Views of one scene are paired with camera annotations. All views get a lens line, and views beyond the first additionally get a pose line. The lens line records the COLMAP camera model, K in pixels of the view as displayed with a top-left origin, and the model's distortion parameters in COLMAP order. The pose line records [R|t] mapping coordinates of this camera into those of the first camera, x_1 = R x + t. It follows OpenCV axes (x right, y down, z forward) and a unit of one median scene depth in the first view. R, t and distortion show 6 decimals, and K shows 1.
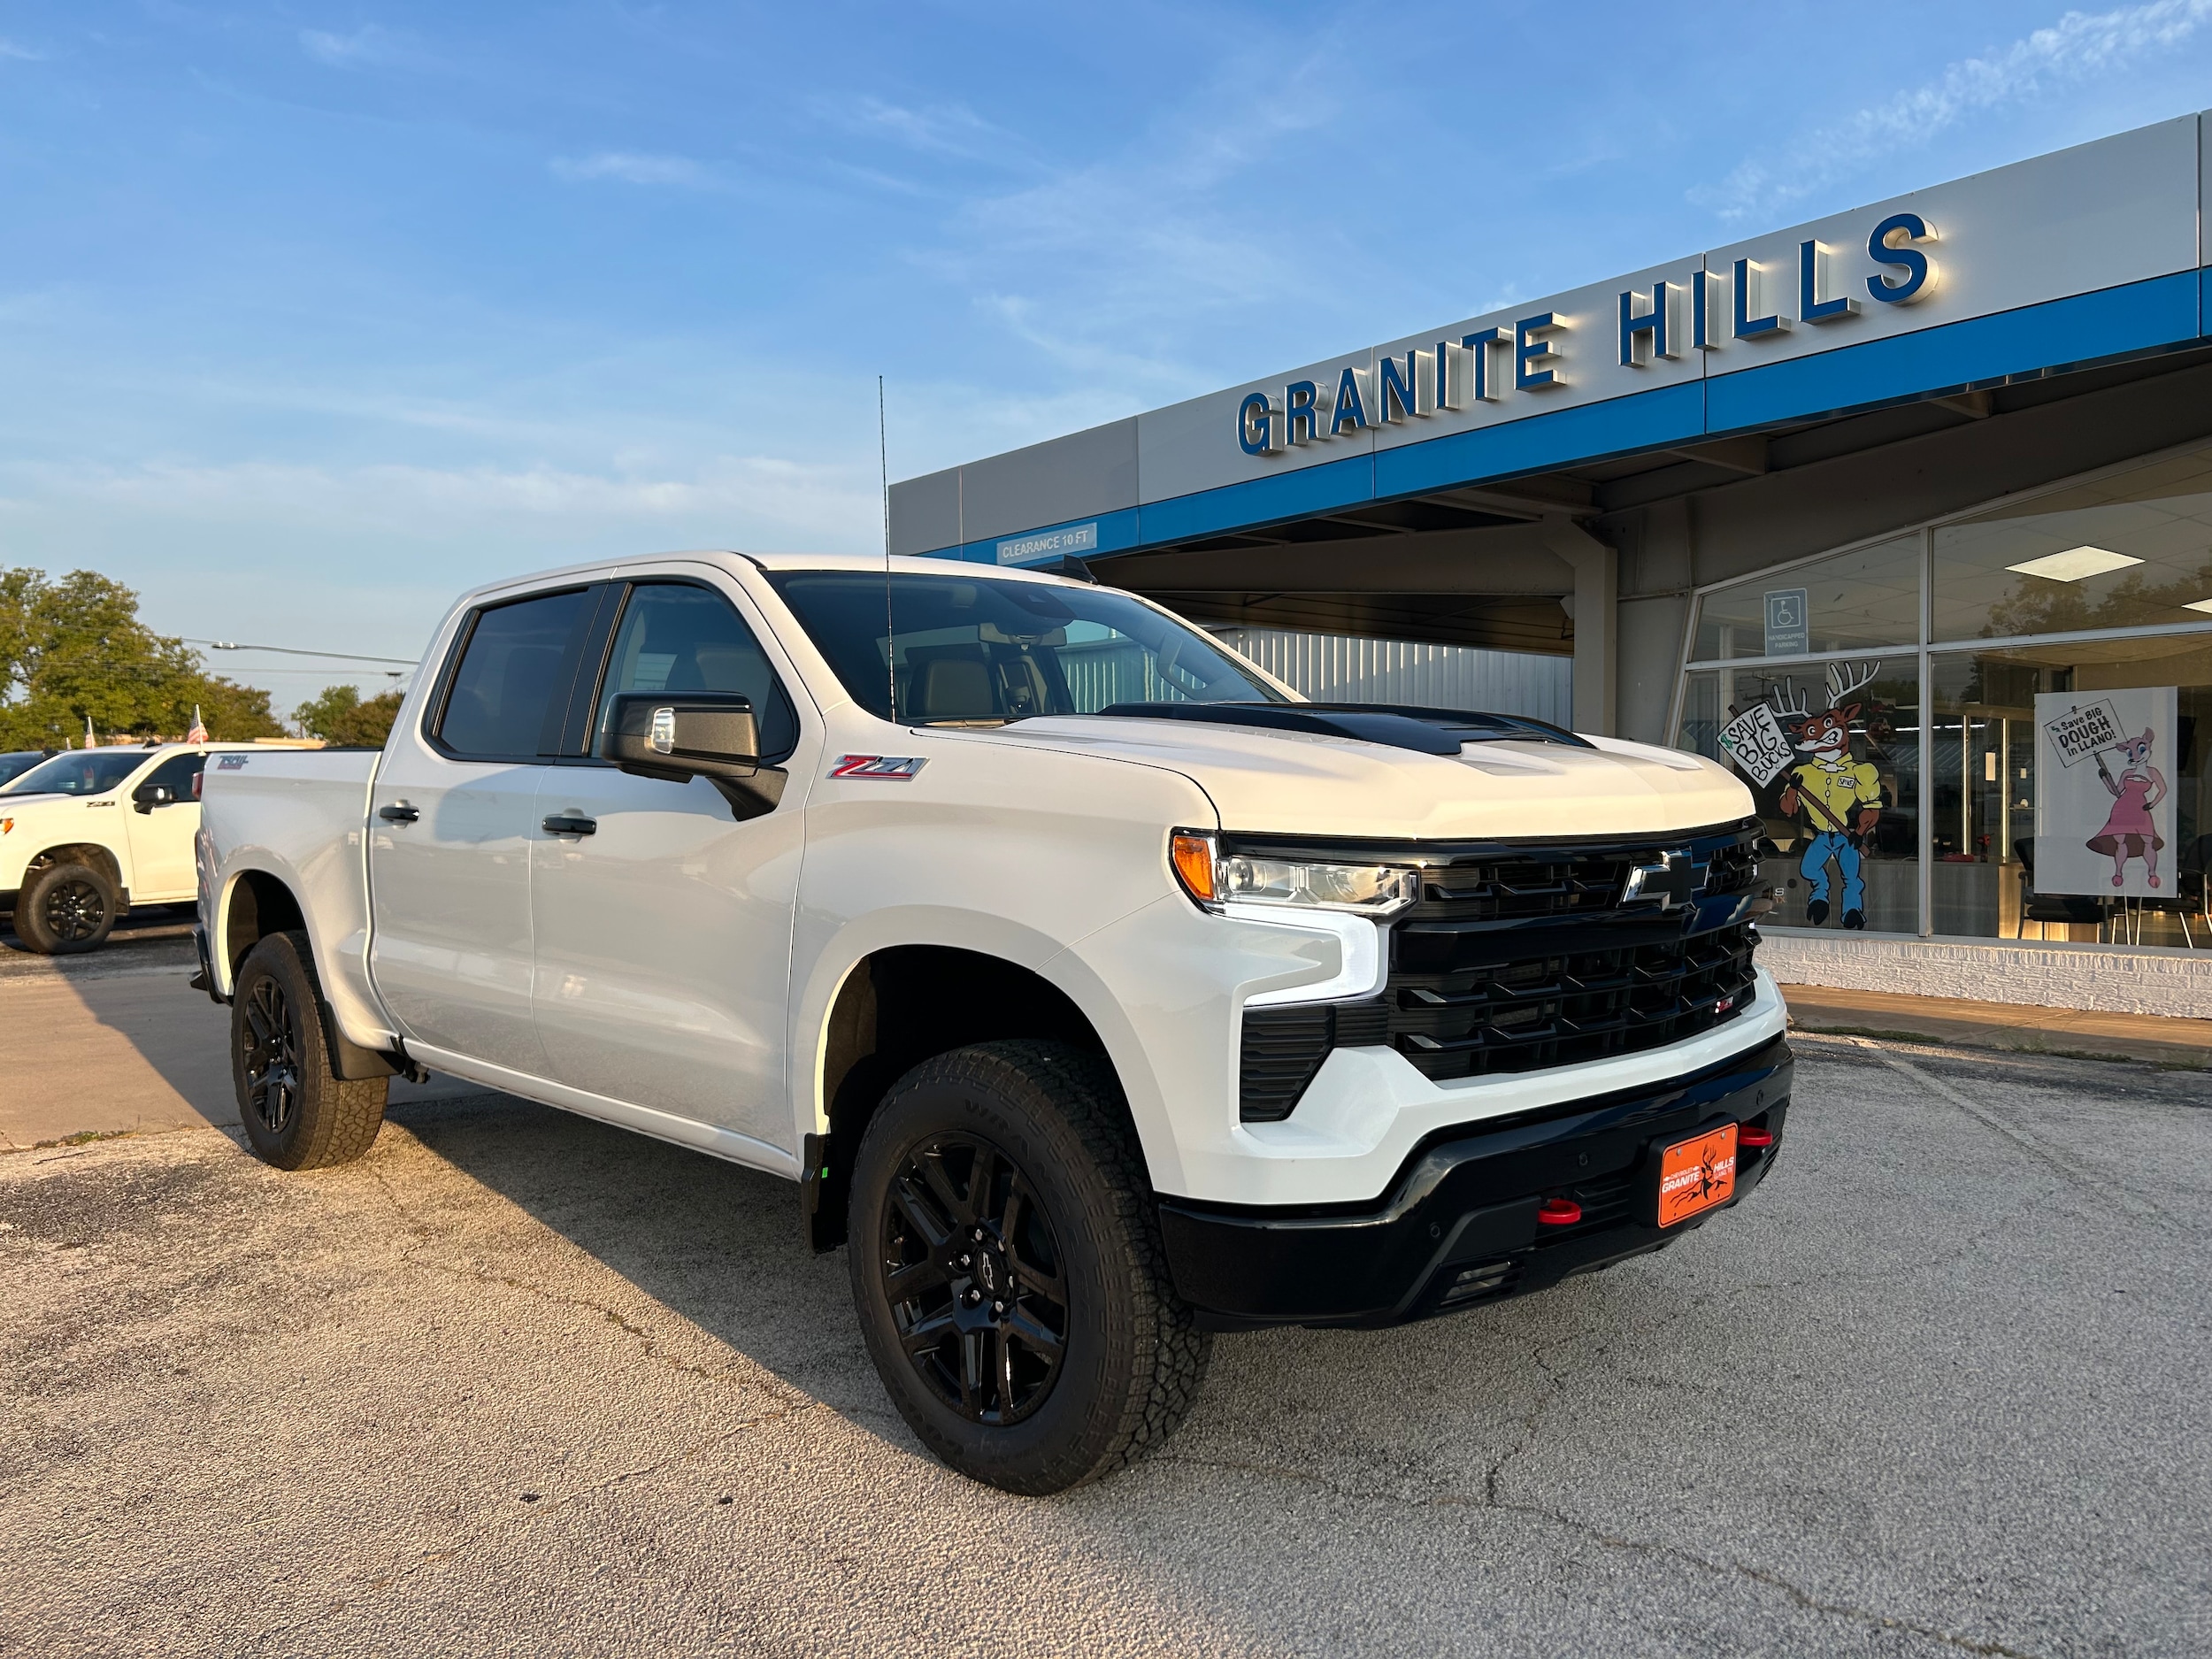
lens RADIAL K [[1675.7, 0, 1110.1], [0, 1675.7, 825.5], [0, 0, 1]] dist [0.022126, -0.006300]
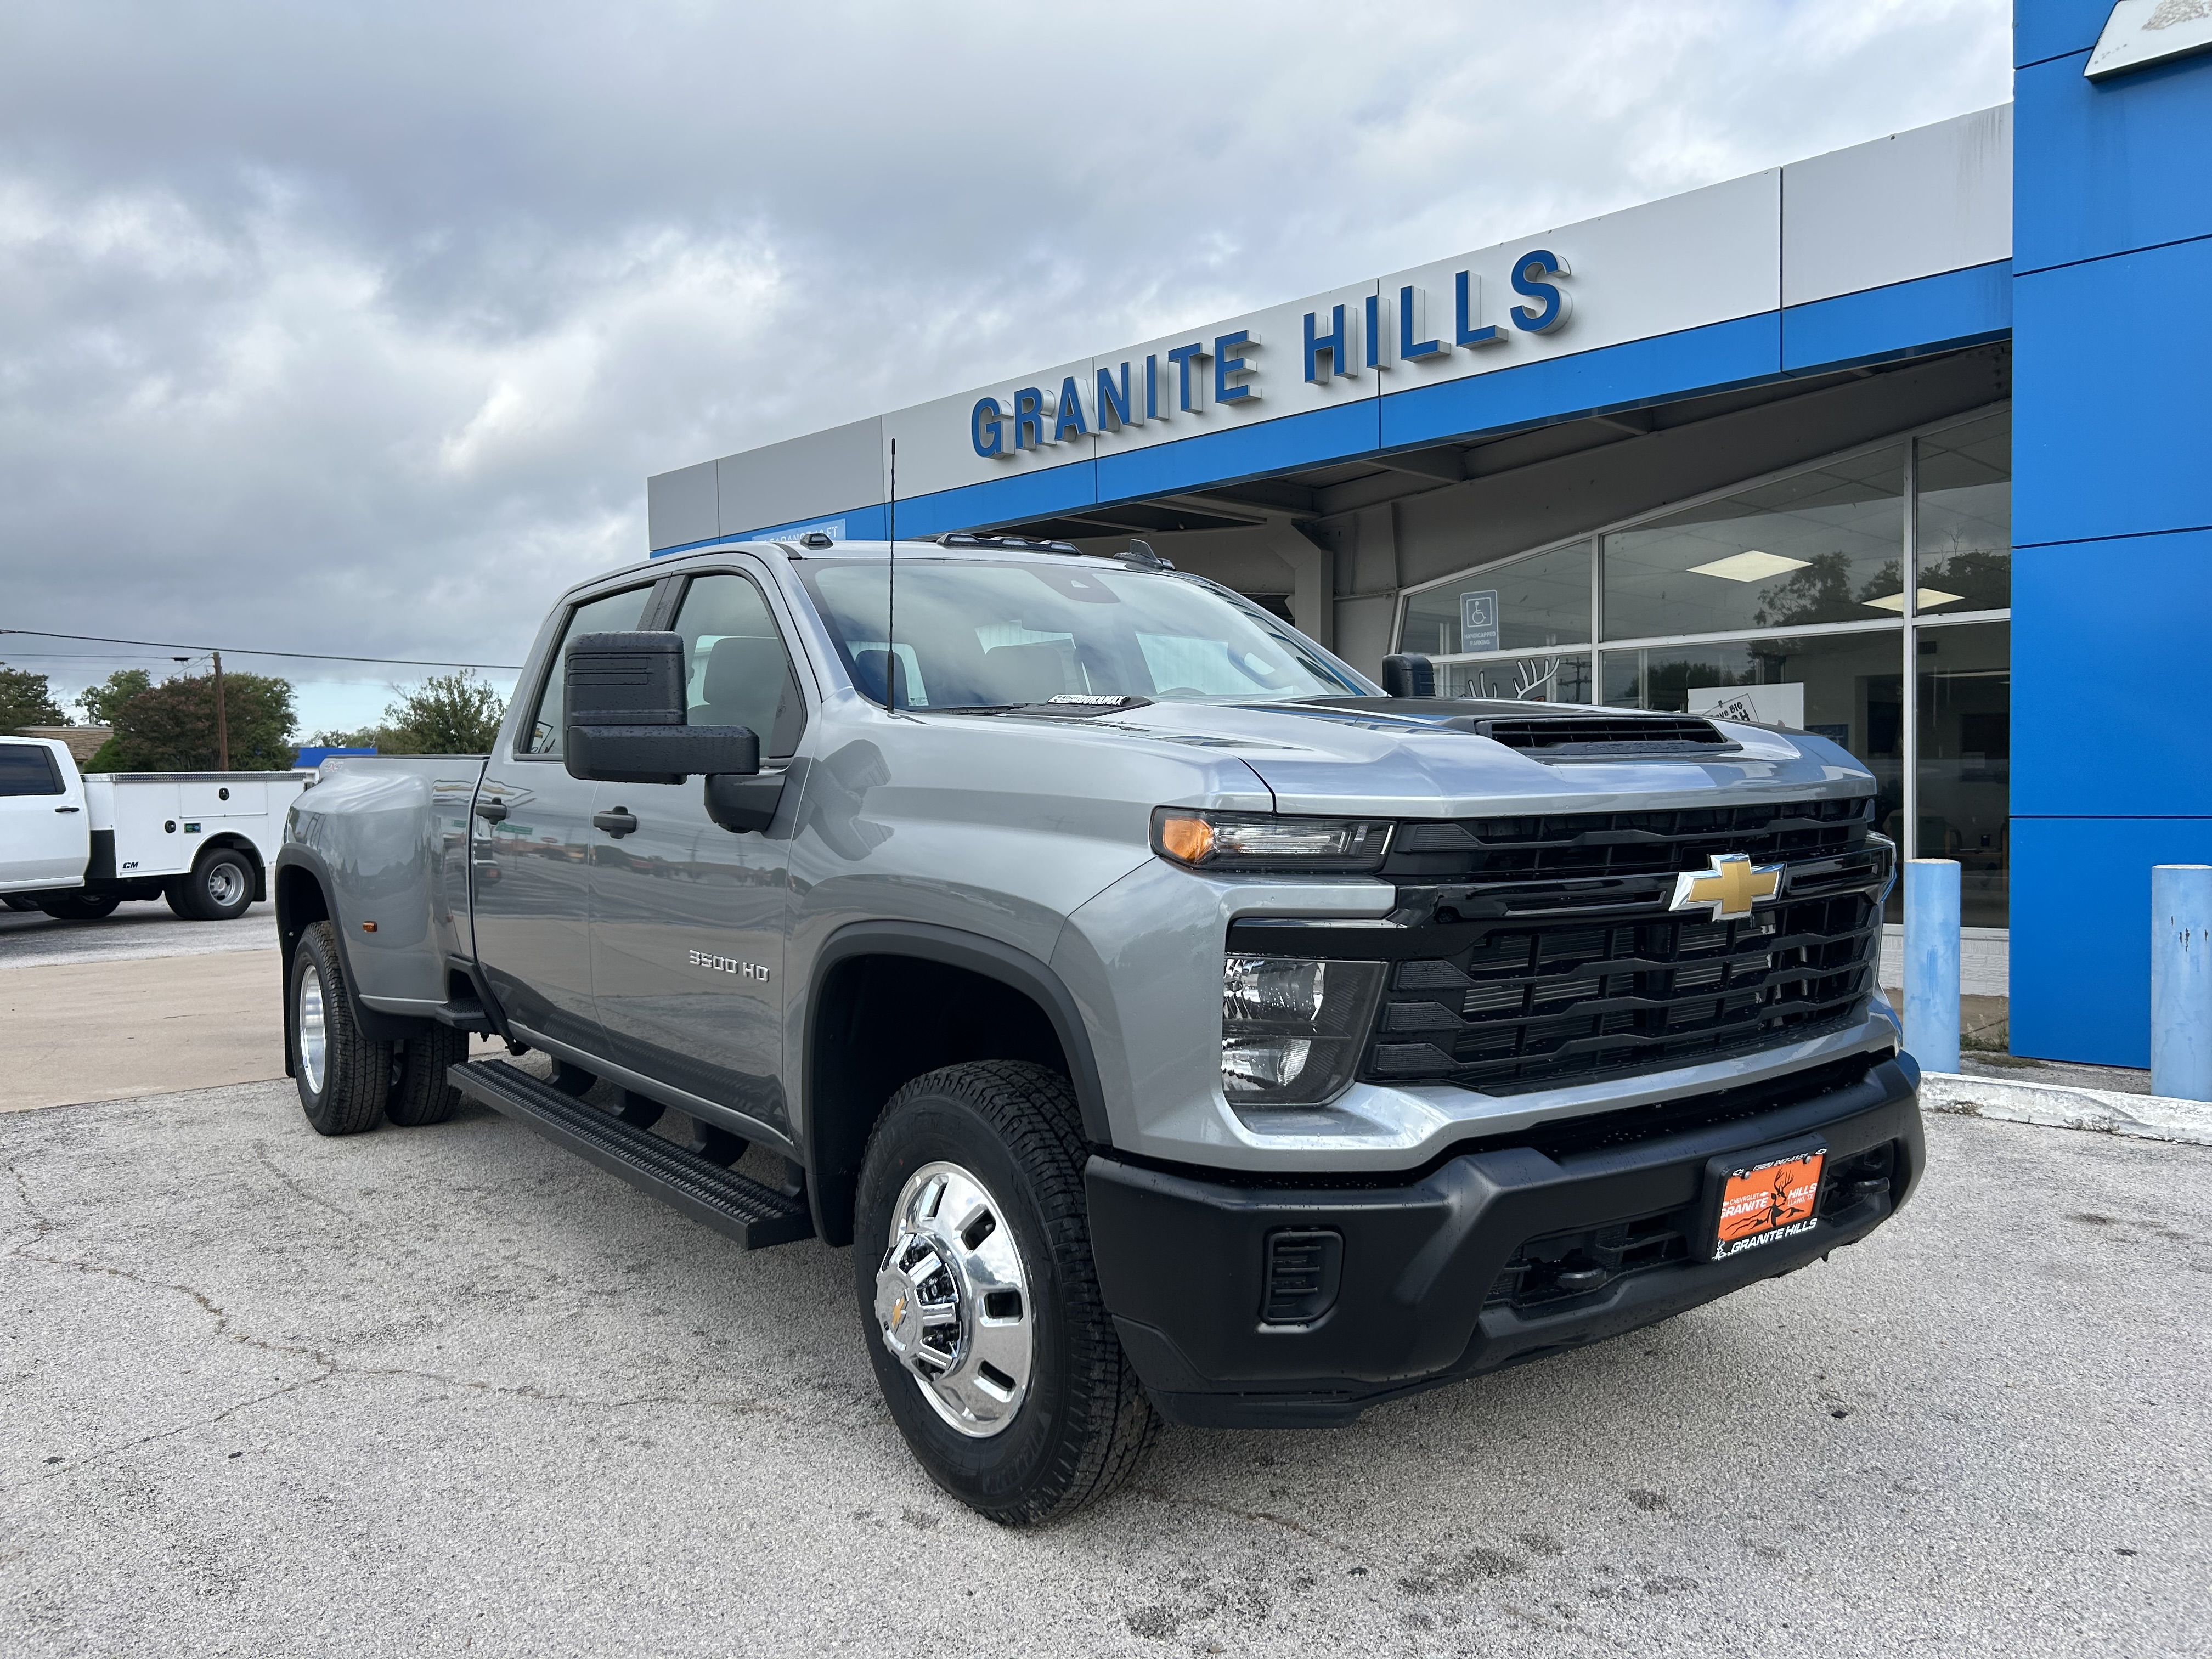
lens RADIAL K [[1663.9, 0, 1110.3], [0, 1663.9, 832.7], [0, 0, 1]] dist [0.054224, -0.055297]
pose [[0.995614, -0.010730, 0.092944, 0.069714], [0.009293, 0.999831, 0.015875, -0.005518], [-0.093098, -0.014942, 0.995545, -0.042223]]
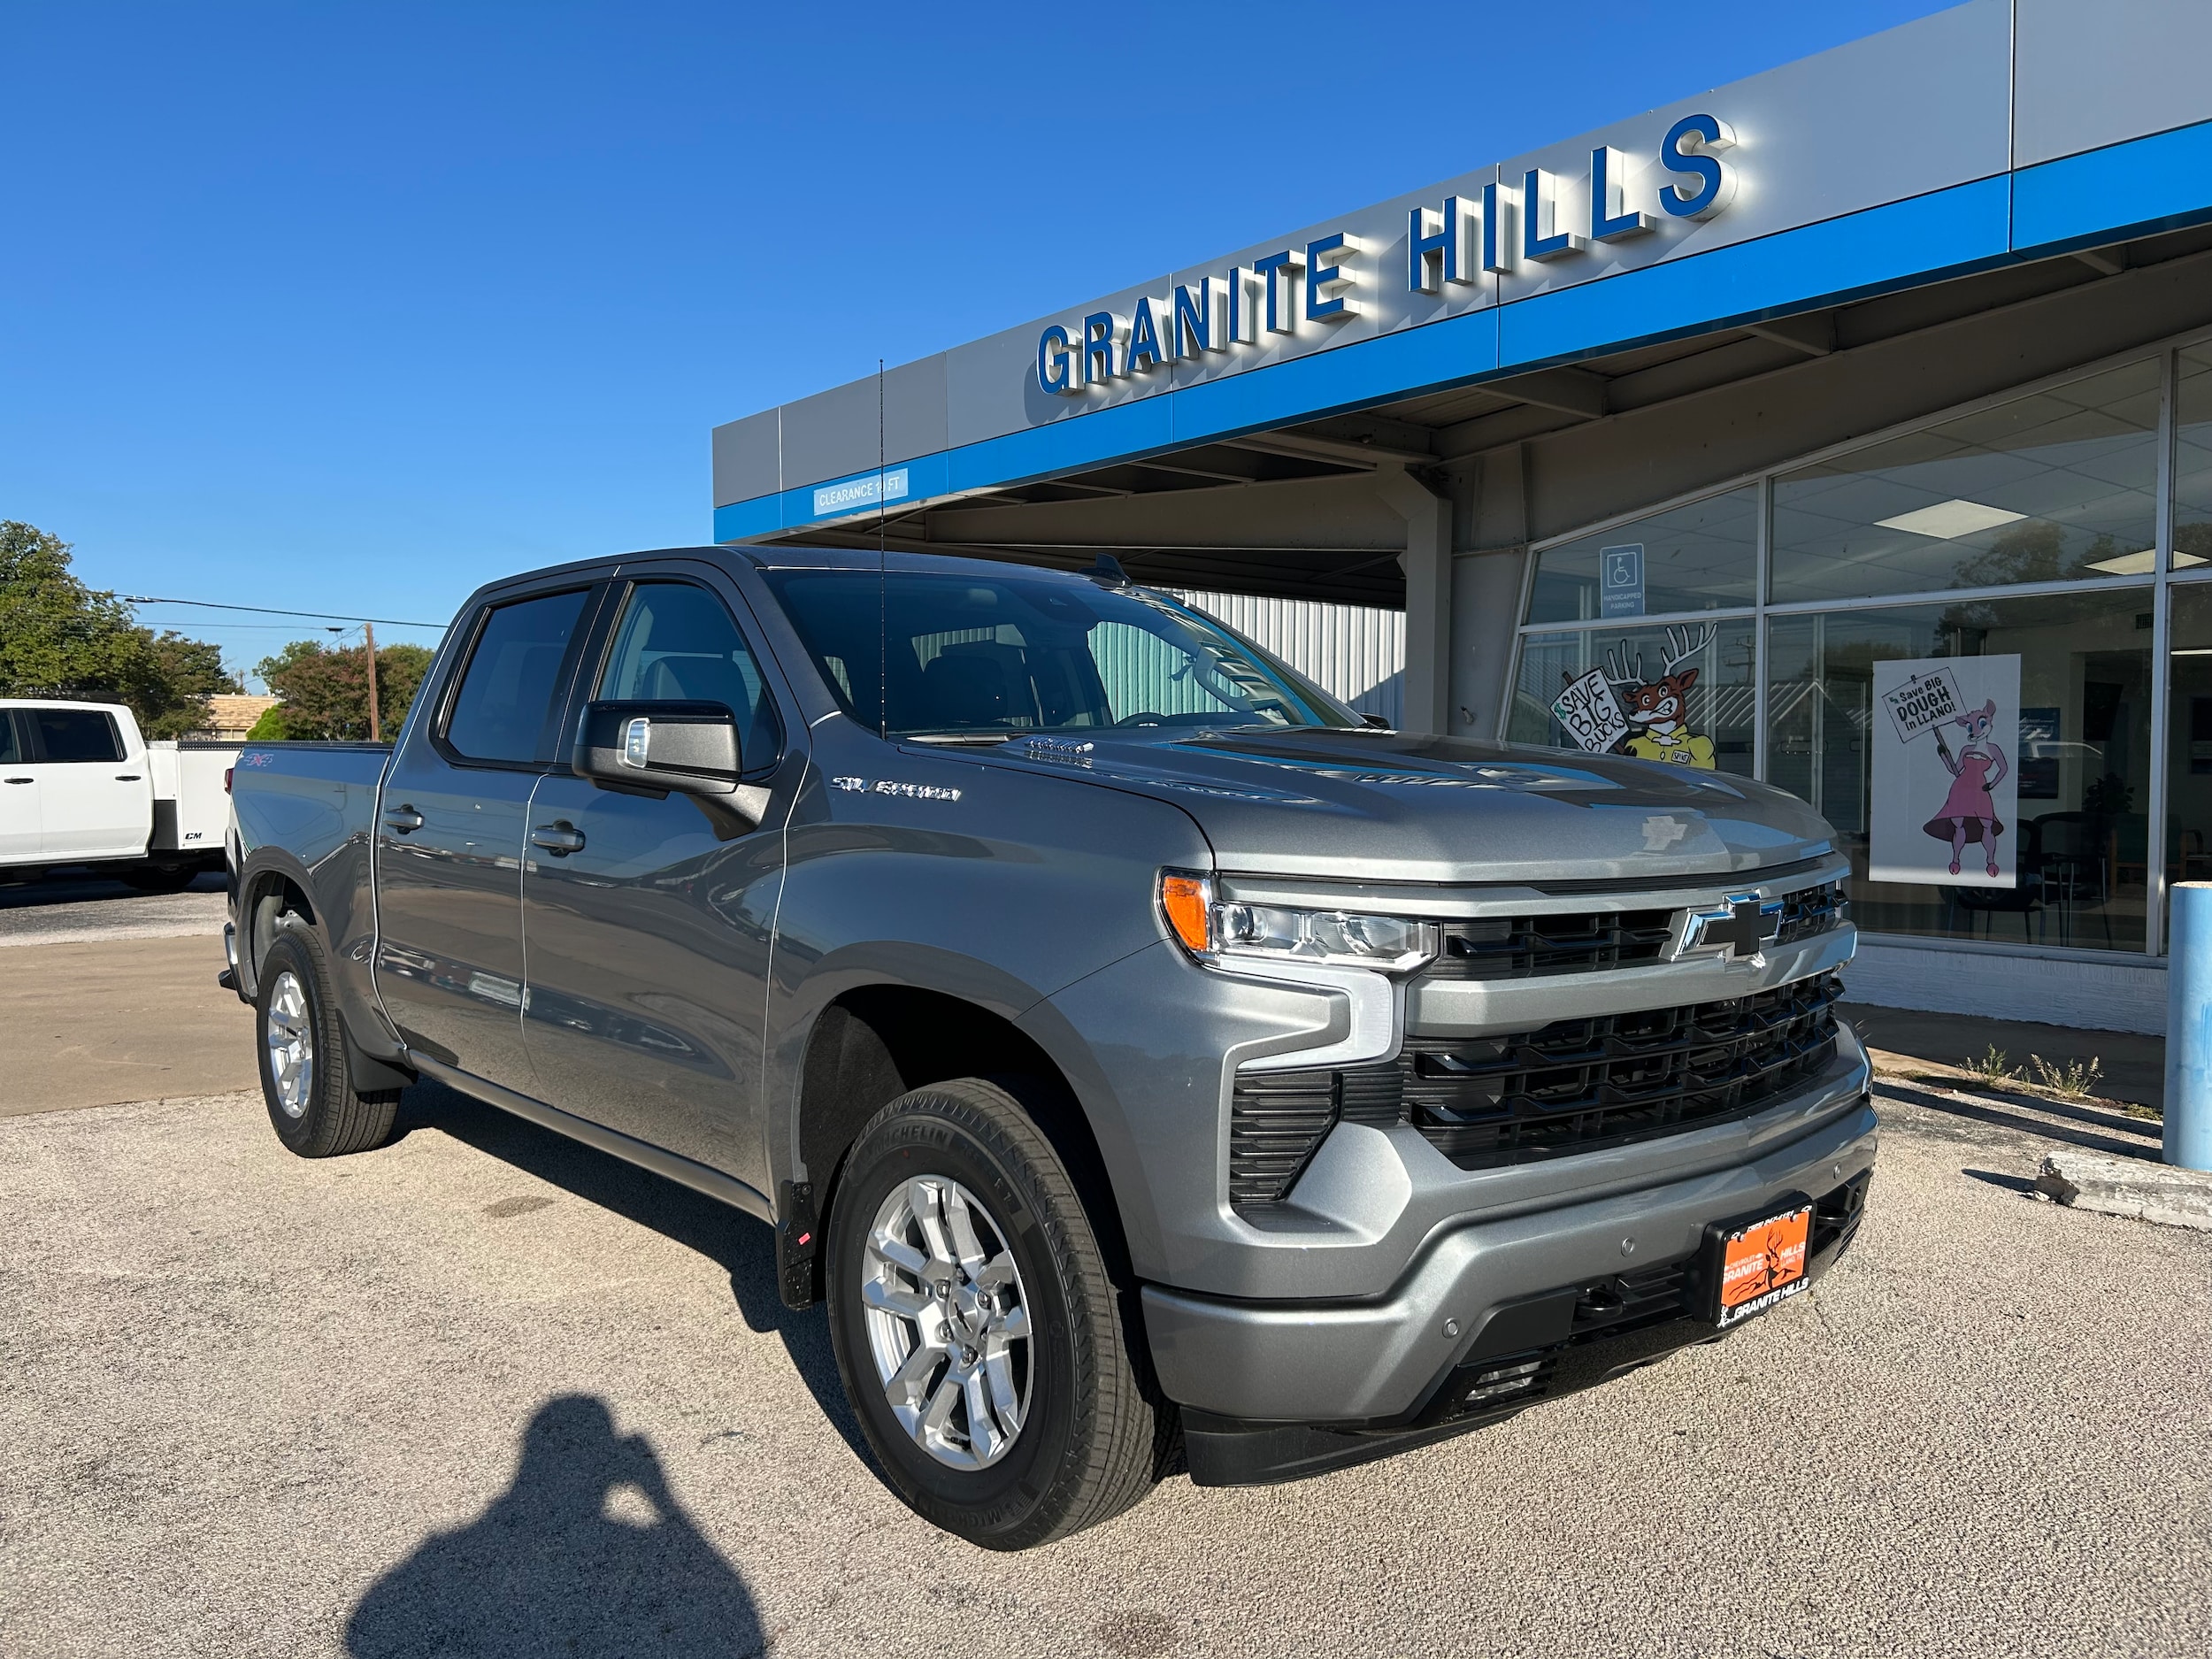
lens RADIAL K [[1674.0, 0, 1106.0], [0, 1674.0, 829.5], [0, 0, 1]] dist [0.033514, -0.026418]
pose [[0.999986, 0.004908, 0.001978, 0.125187], [-0.004959, 0.999636, 0.026536, -0.008977], [-0.001847, -0.026545, 0.999646, 0.086352]]
